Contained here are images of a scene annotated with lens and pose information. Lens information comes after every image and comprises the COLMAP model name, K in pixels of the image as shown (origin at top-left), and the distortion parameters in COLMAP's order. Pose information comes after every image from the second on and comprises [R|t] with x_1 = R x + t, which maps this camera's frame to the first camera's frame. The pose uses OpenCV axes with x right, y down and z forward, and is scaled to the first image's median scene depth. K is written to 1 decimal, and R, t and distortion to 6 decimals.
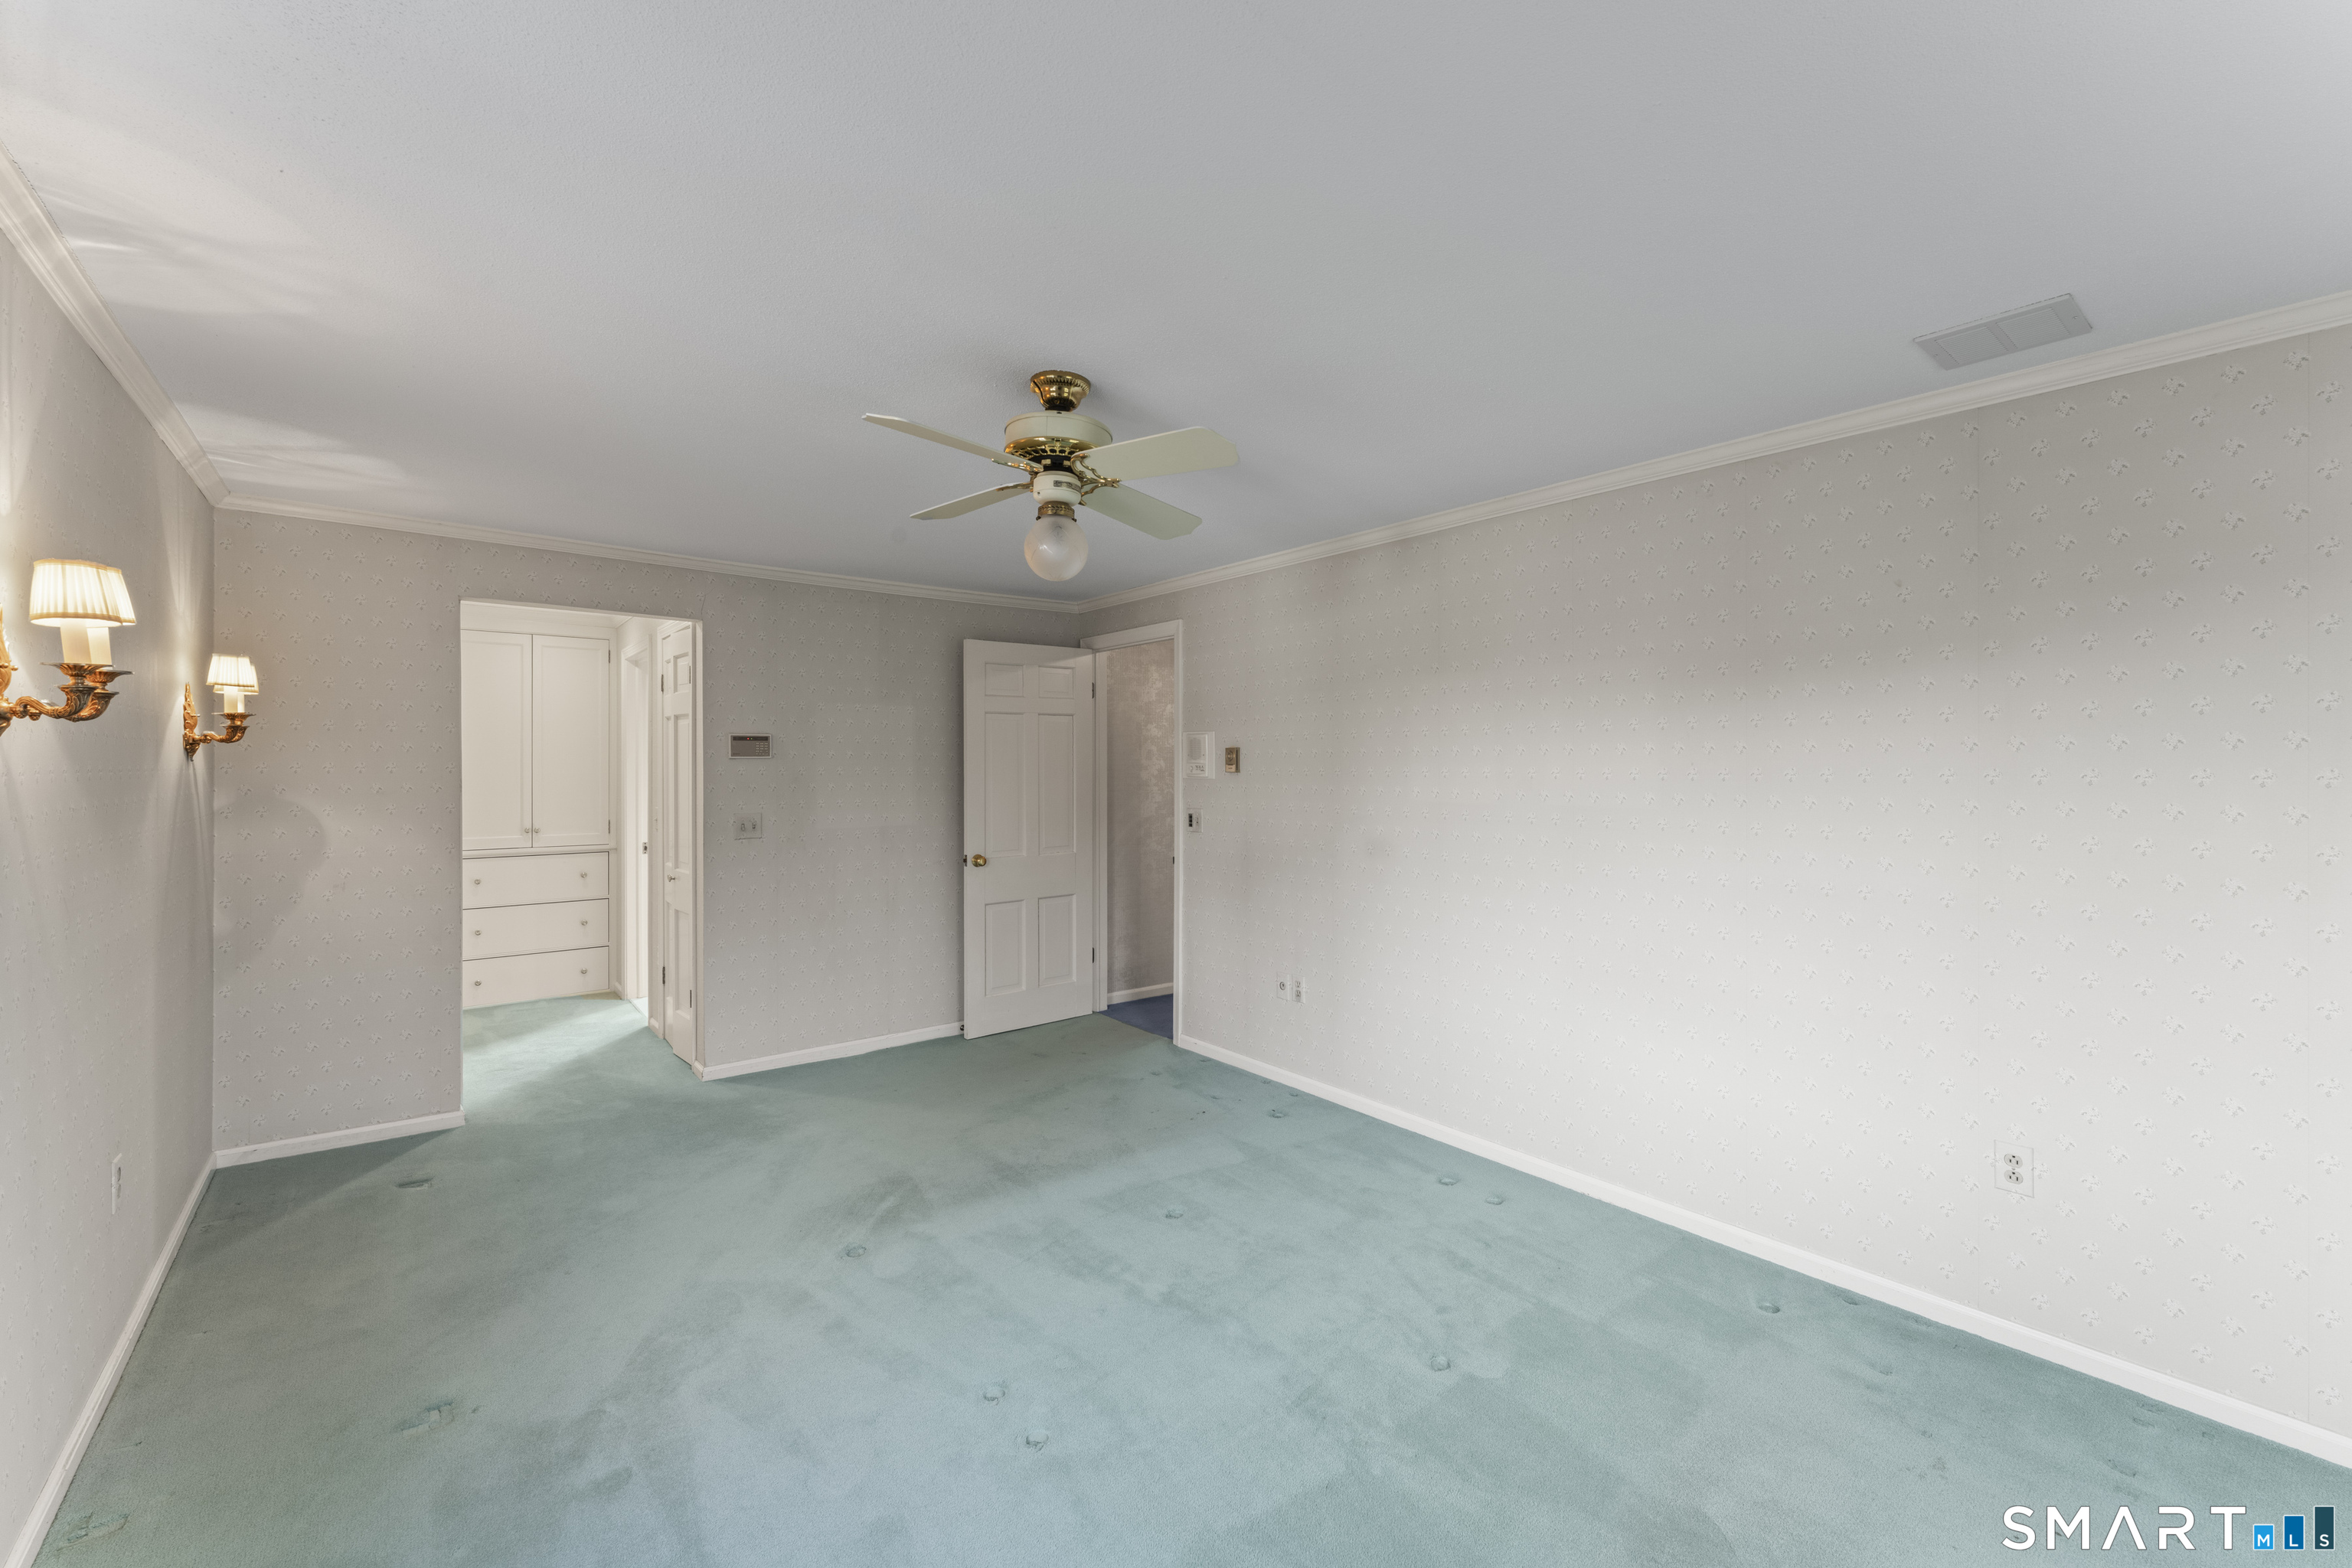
lens RADIAL K [[957.2, 0, 1178.9], [0, 957.2, 773.4], [0, 0, 1]] dist [-0.004012, 0.000732]
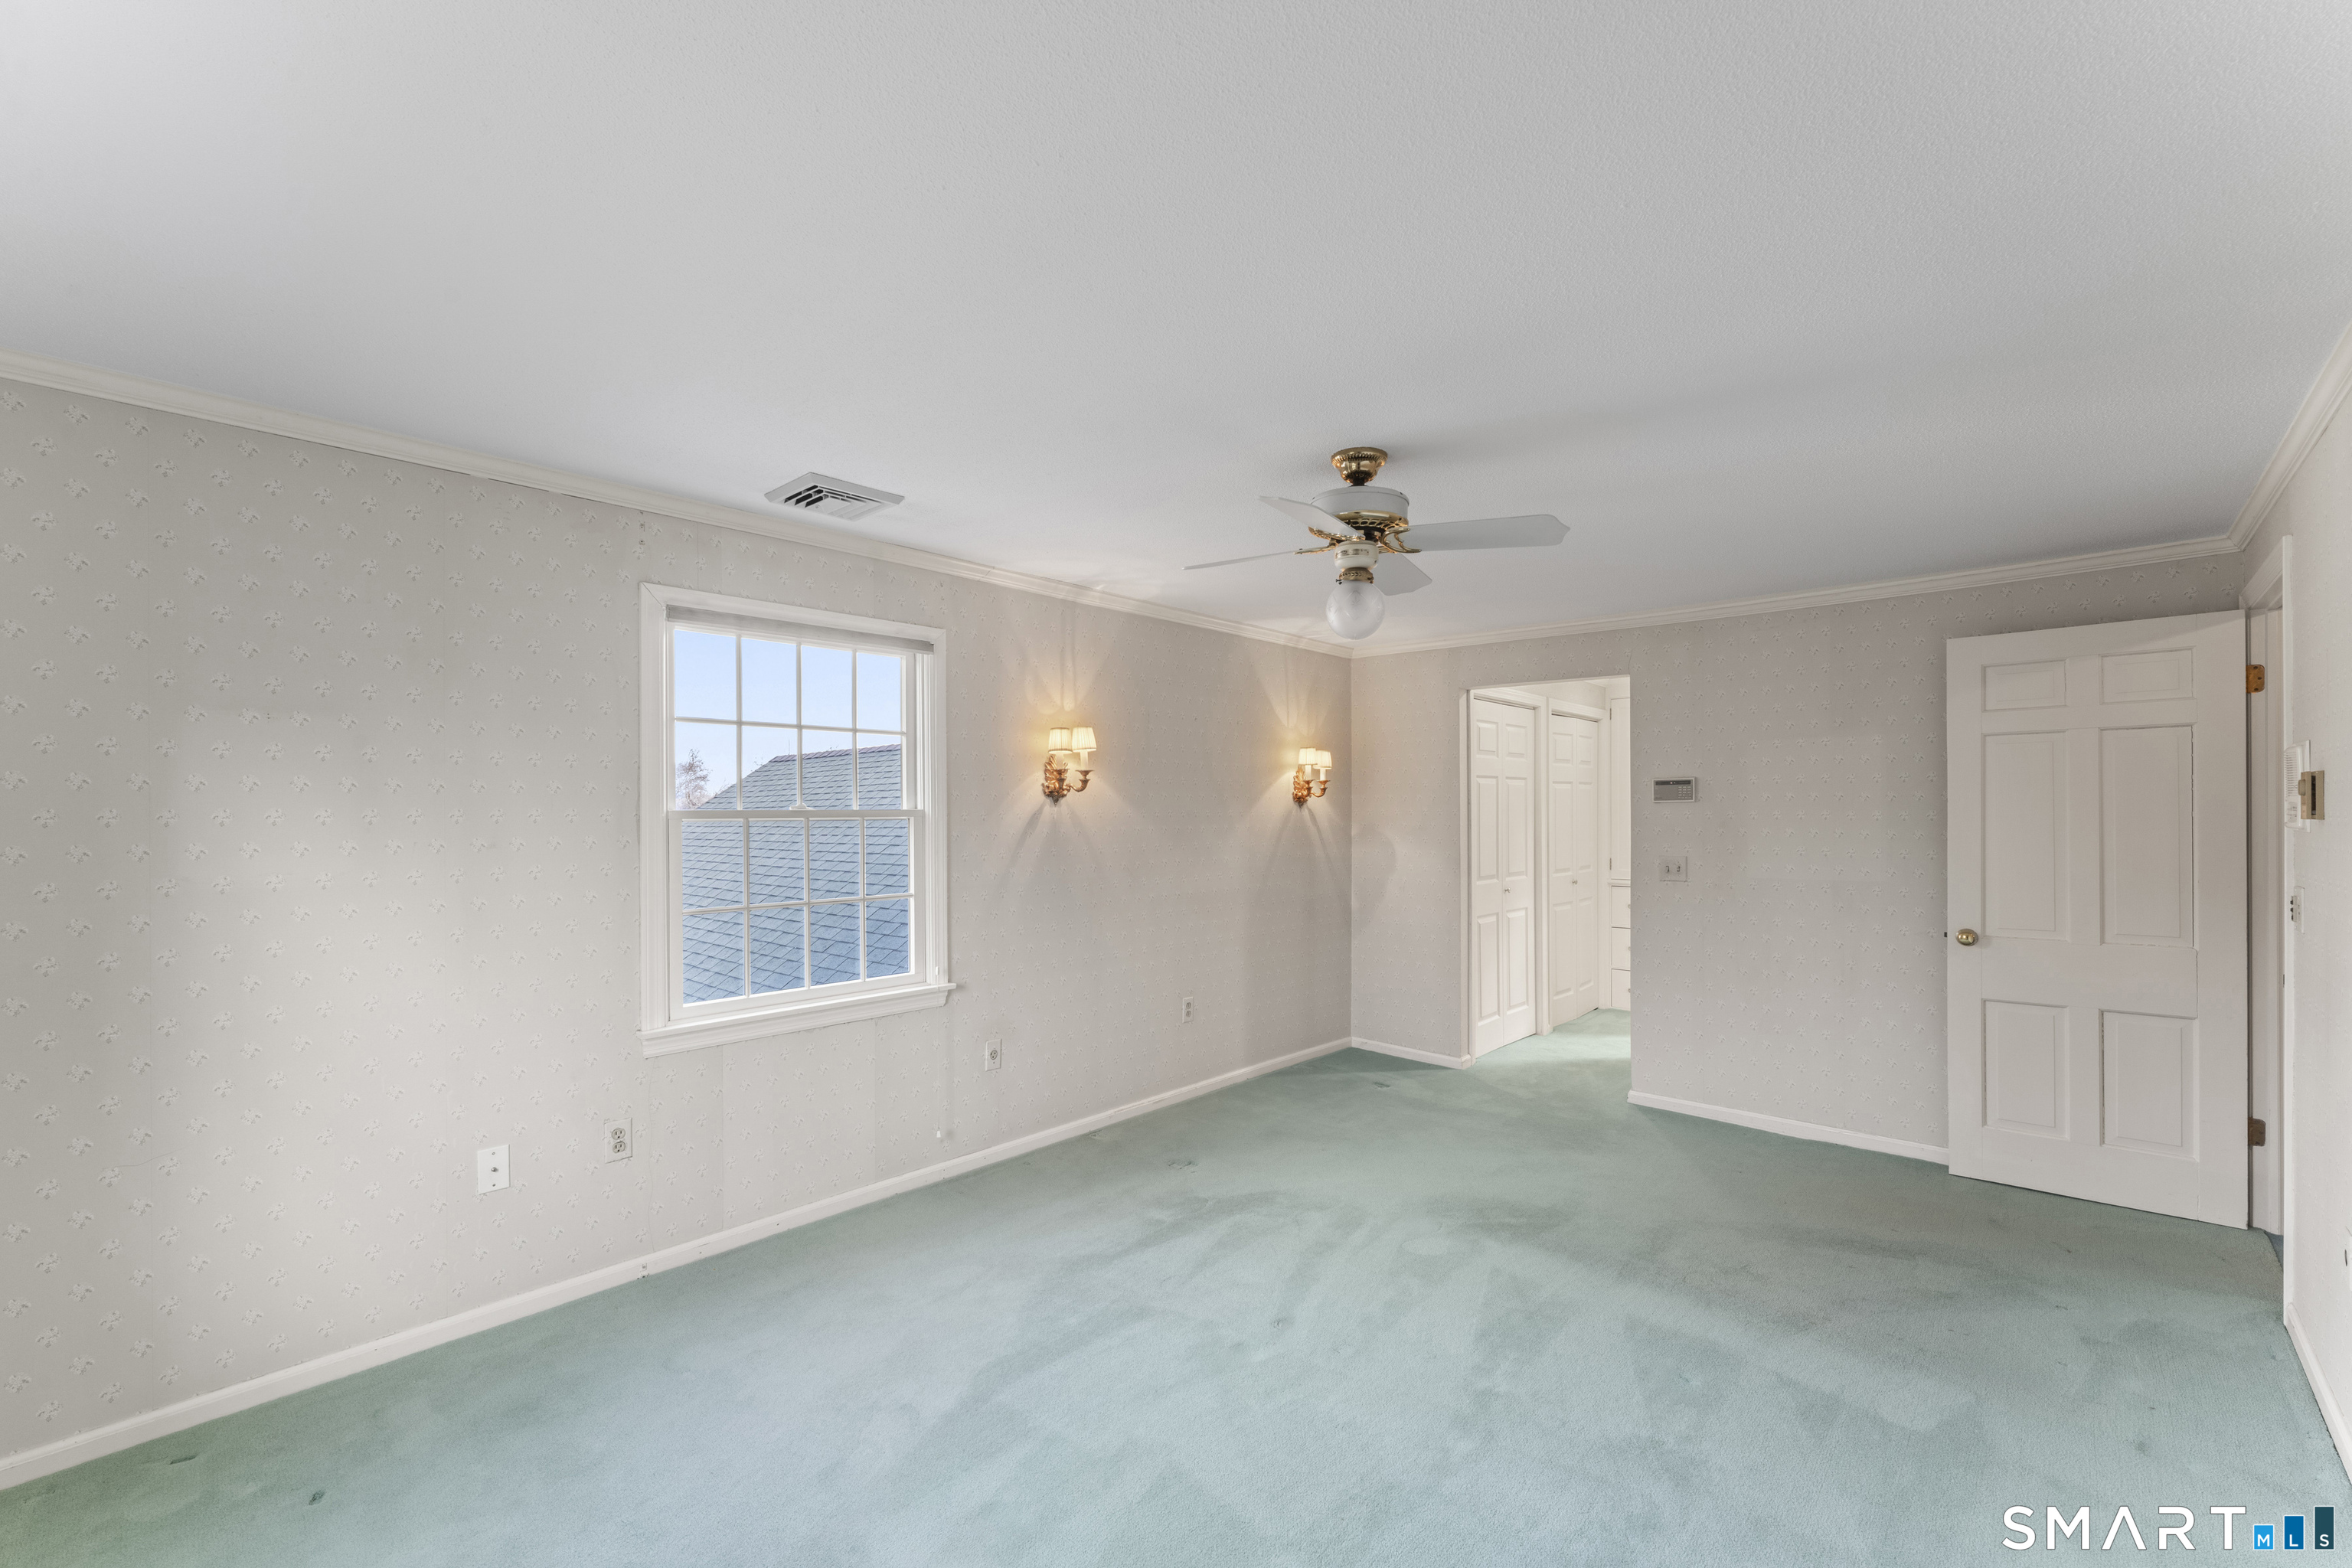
lens RADIAL K [[957.2, 0, 1172.7], [0, 957.2, 801.9], [0, 0, 1]] dist [-0.004012, 0.000732]
pose [[0.157777, -0.007807, -0.987444, 0.541008], [-0.003500, 0.999958, -0.008465, -0.006009], [0.987469, 0.004791, 0.157743, 0.355261]]
